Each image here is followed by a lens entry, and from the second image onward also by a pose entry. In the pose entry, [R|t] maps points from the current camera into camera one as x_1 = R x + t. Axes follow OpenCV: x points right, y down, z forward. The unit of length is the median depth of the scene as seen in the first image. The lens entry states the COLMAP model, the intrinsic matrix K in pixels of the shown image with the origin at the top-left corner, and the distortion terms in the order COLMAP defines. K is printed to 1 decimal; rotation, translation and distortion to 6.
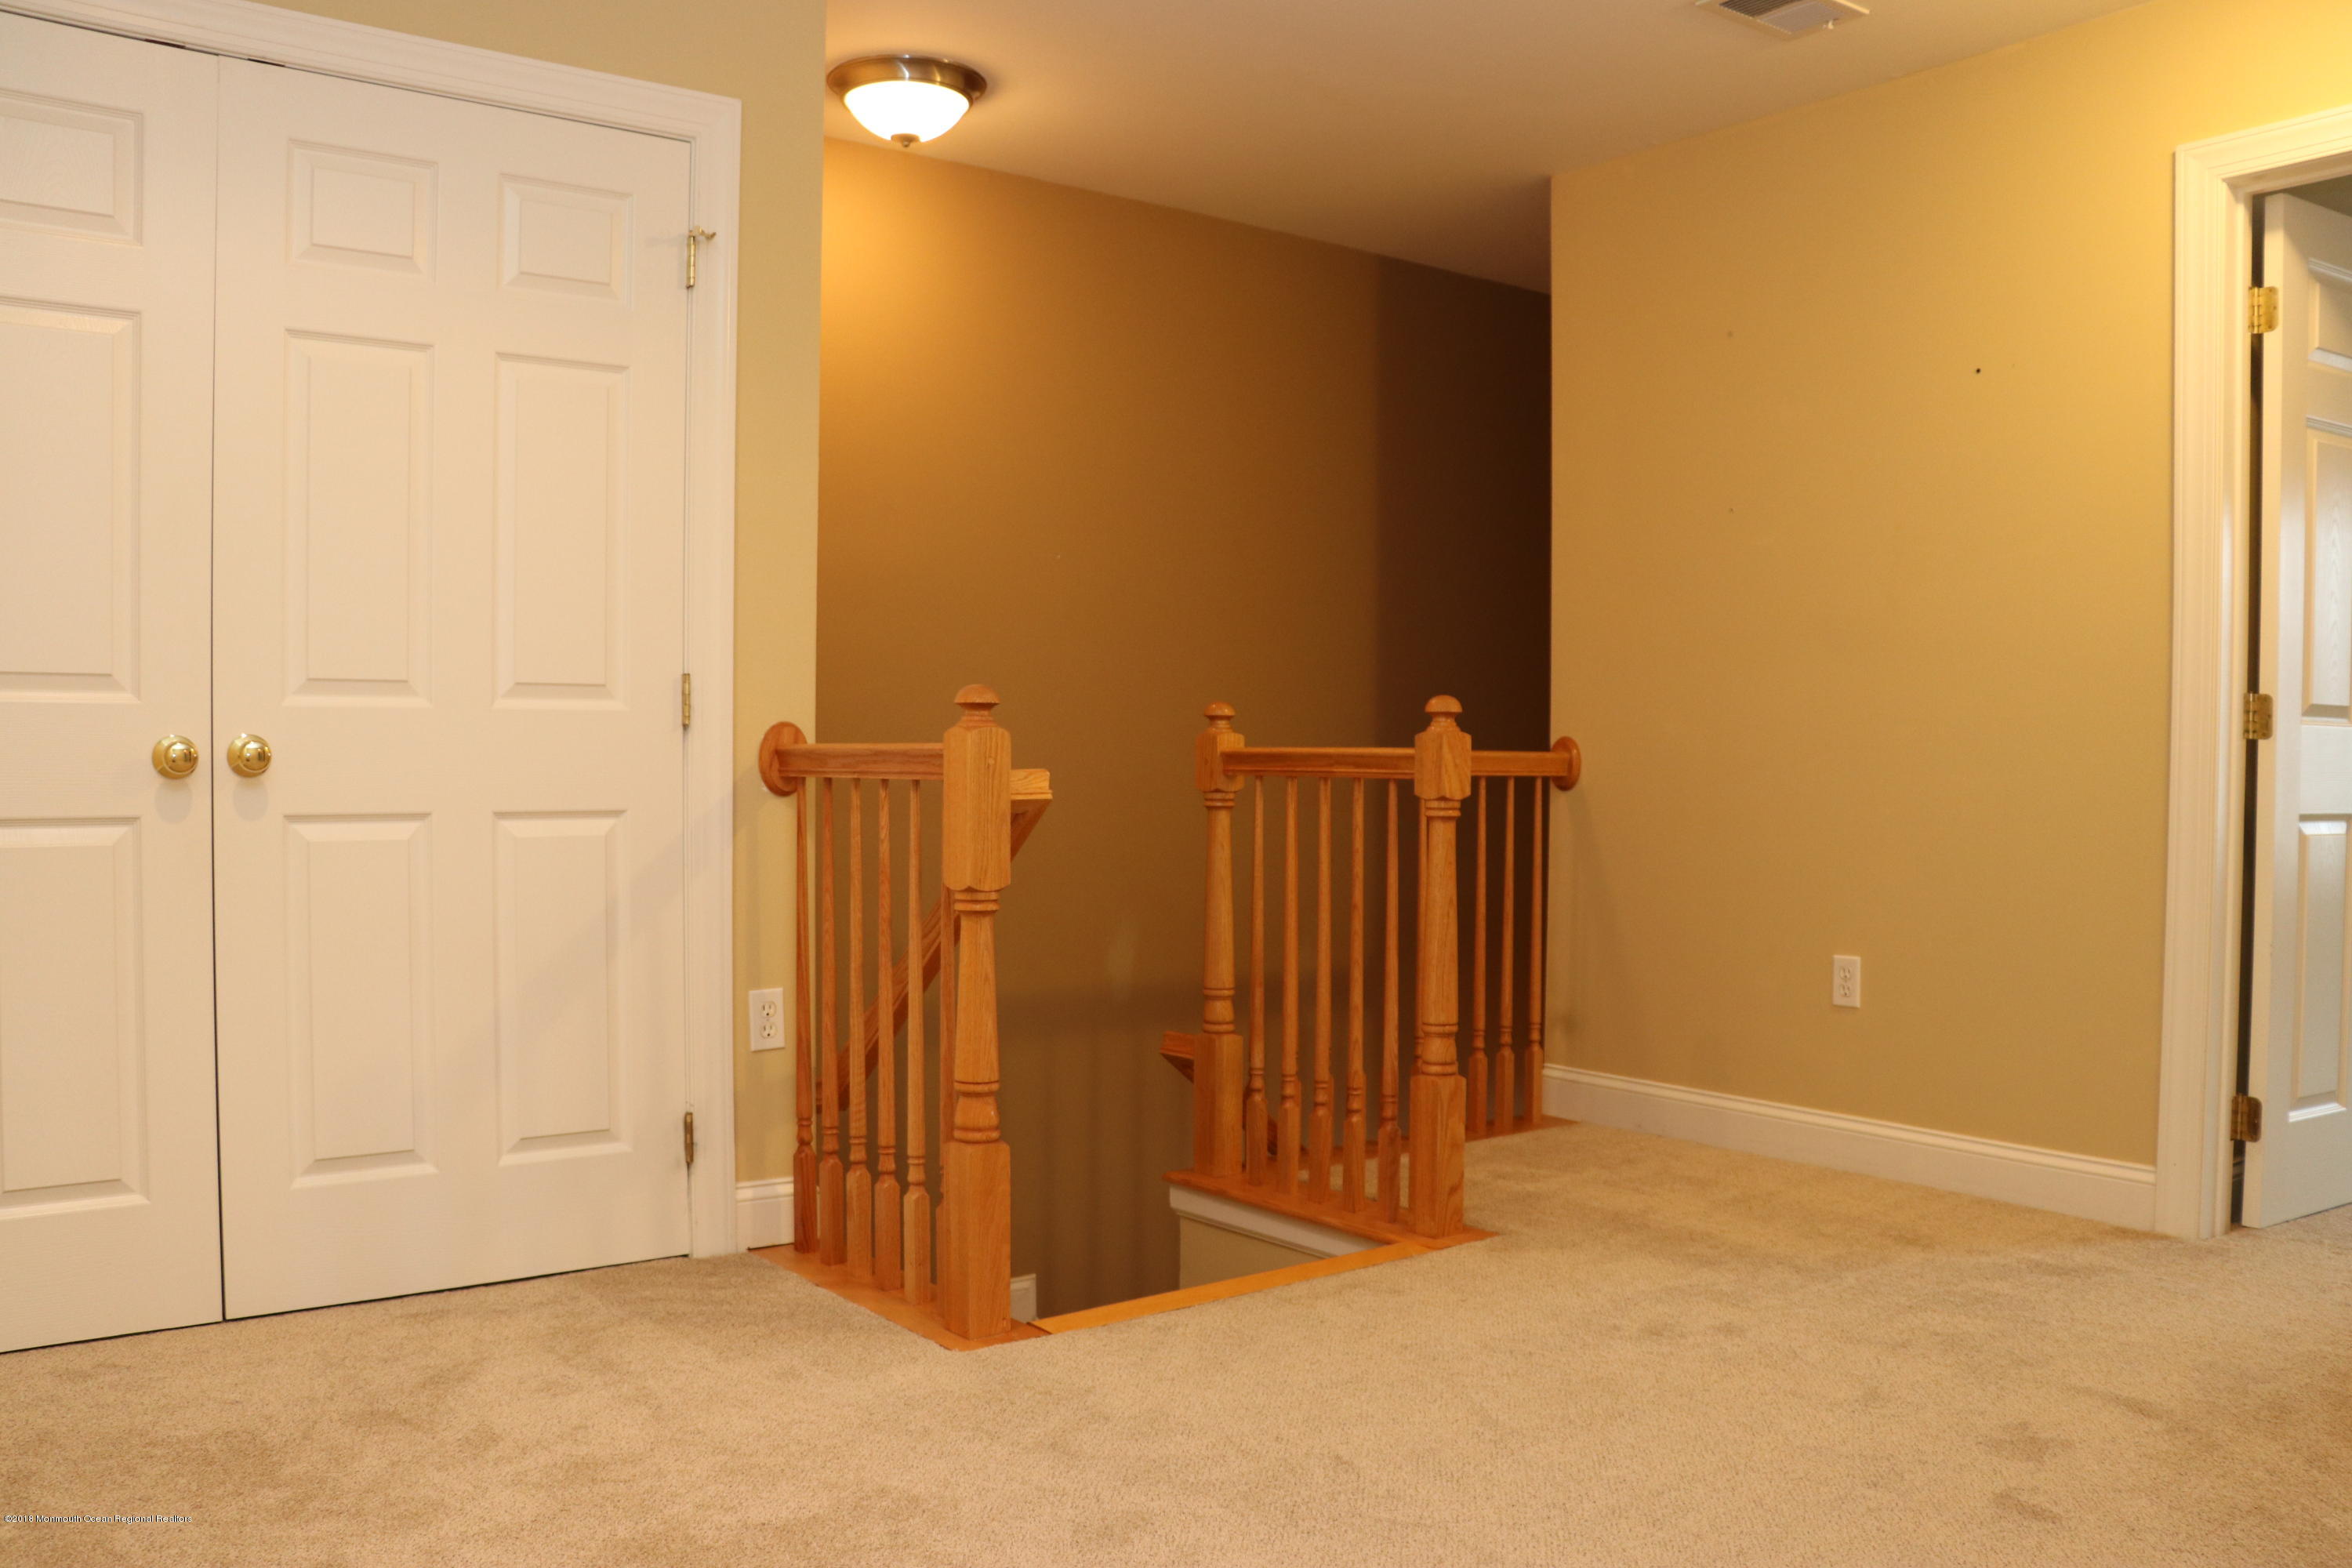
lens RADIAL K [[1941.0, 0, 1164.4], [0, 1941.0, 792.6], [0, 0, 1]] dist [-0.163151, 0.118710]
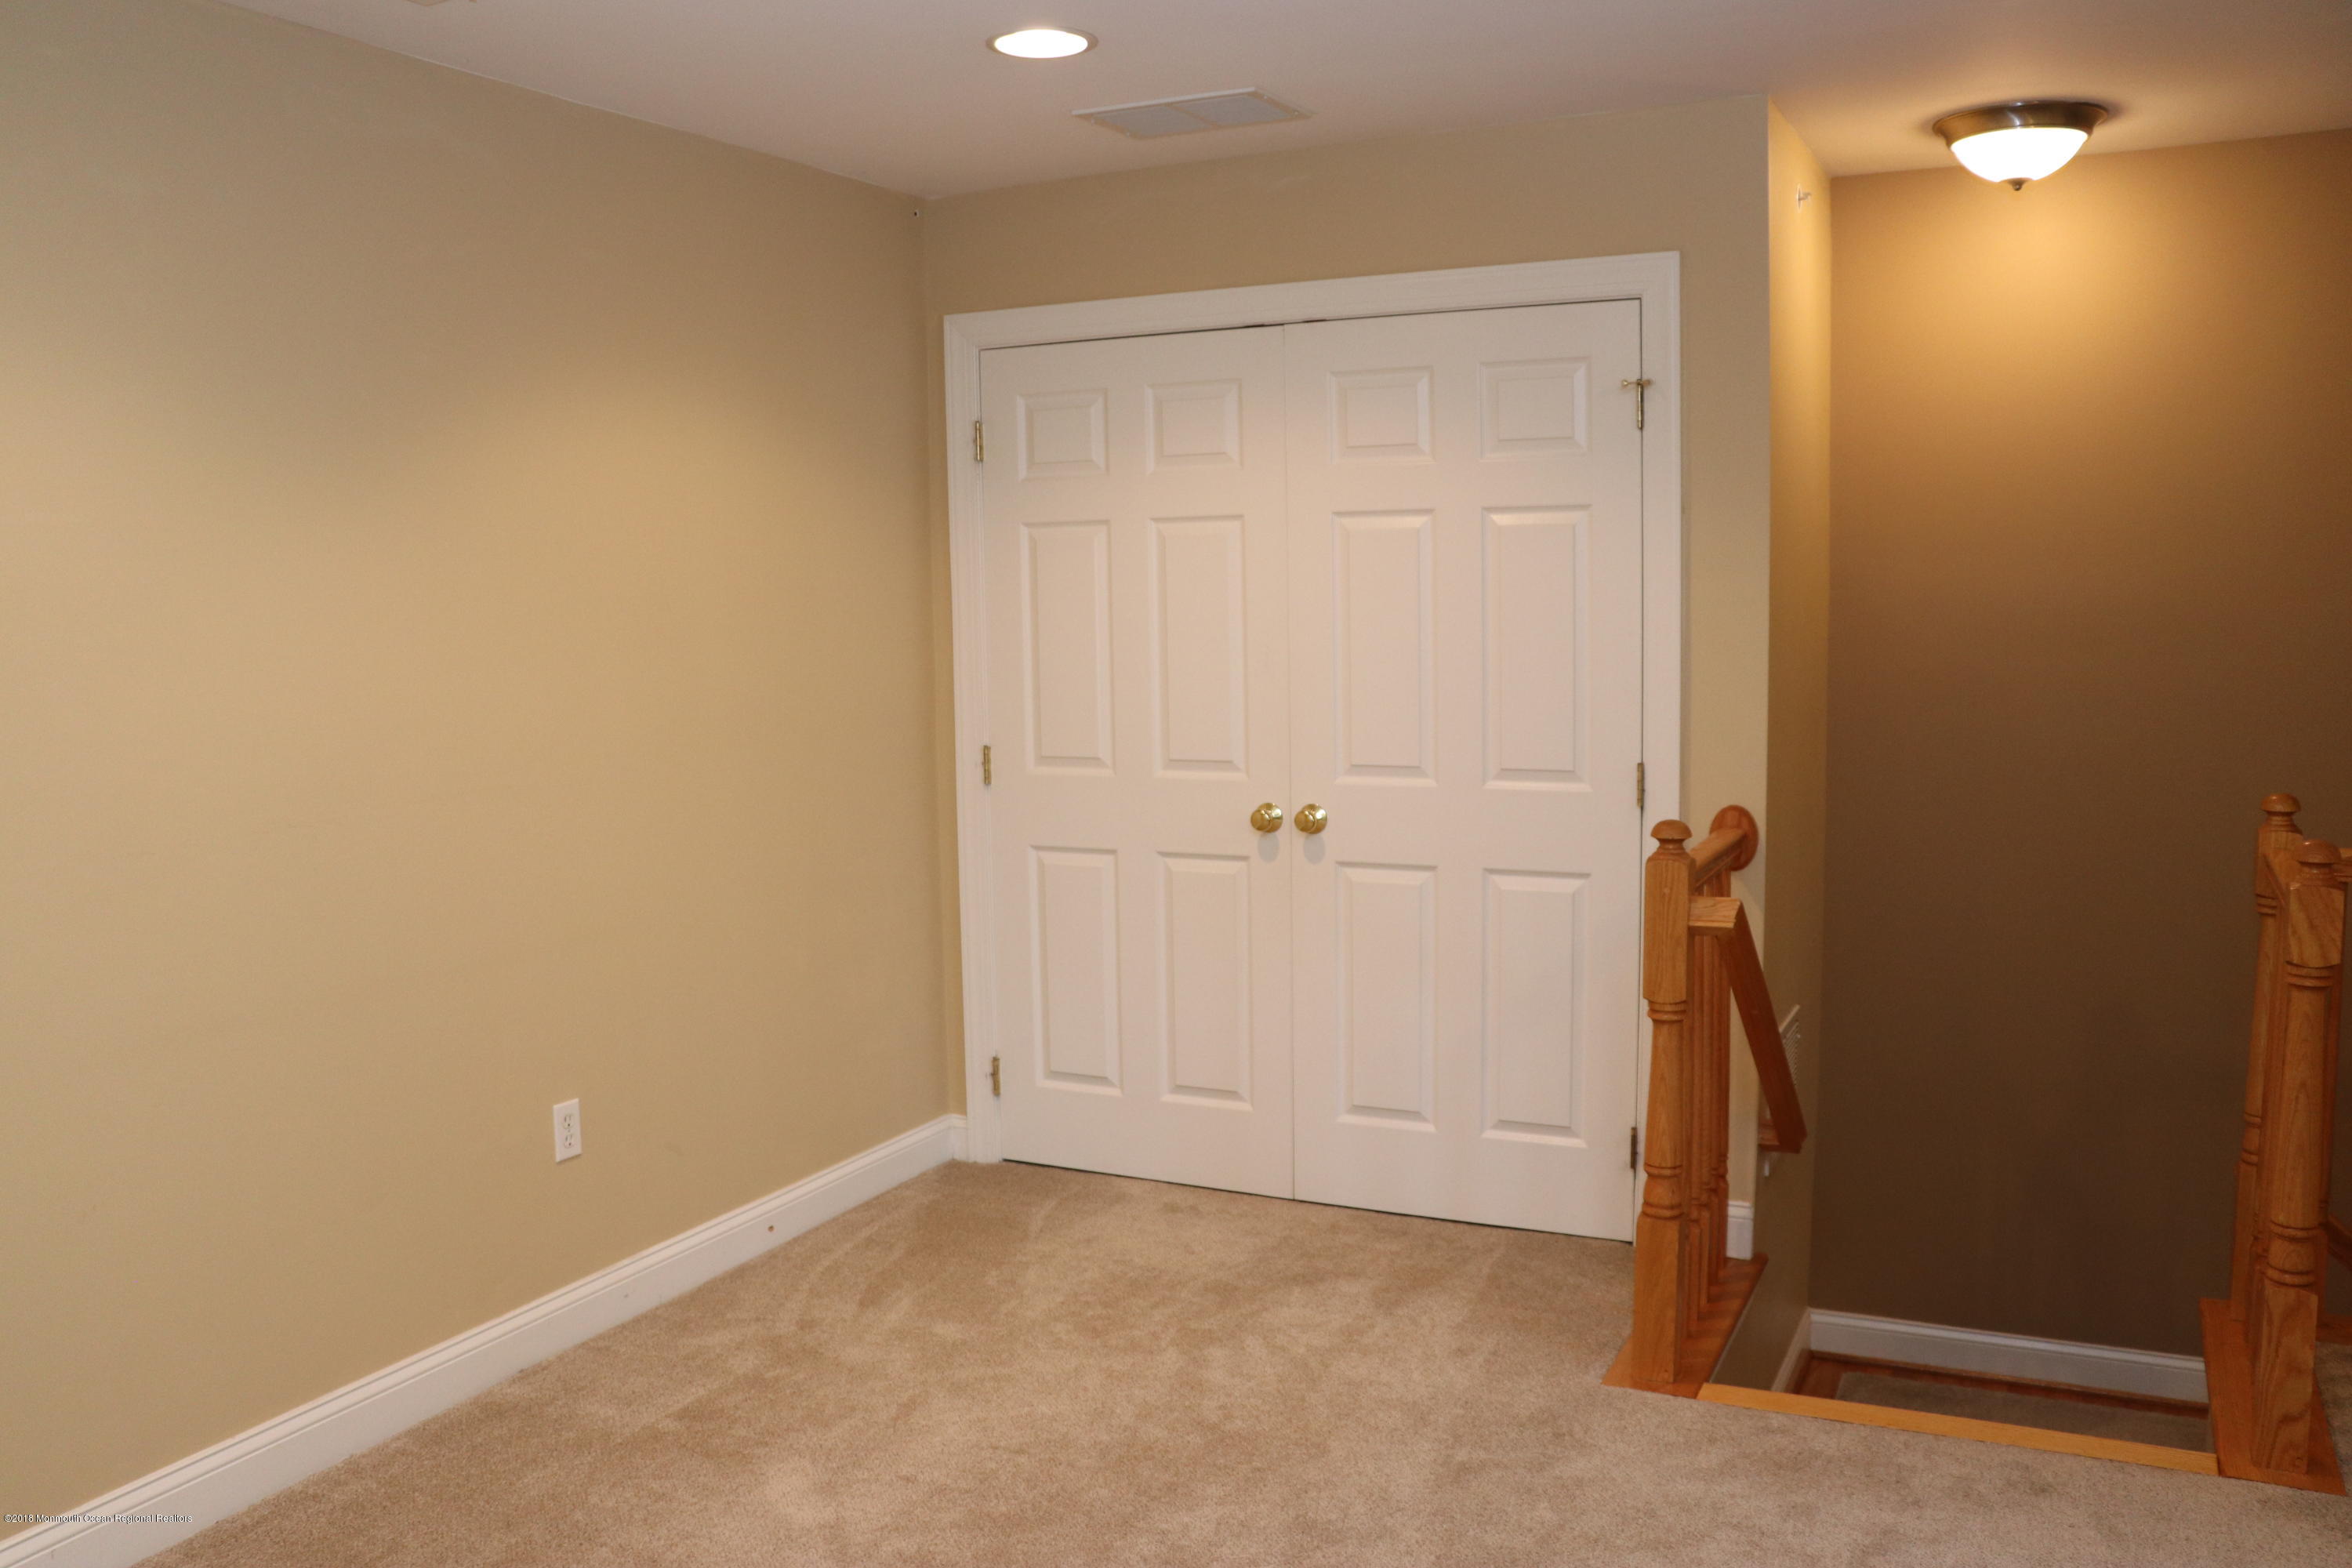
lens RADIAL K [[1941.0, 0, 1164.4], [0, 1941.0, 792.6], [0, 0, 1]] dist [-0.163151, 0.118710]
pose [[0.434020, 0.082335, -0.897133, 0.737000], [-0.000104, 0.995820, 0.091341, -0.163653], [0.900903, -0.039550, 0.432215, 0.248133]]
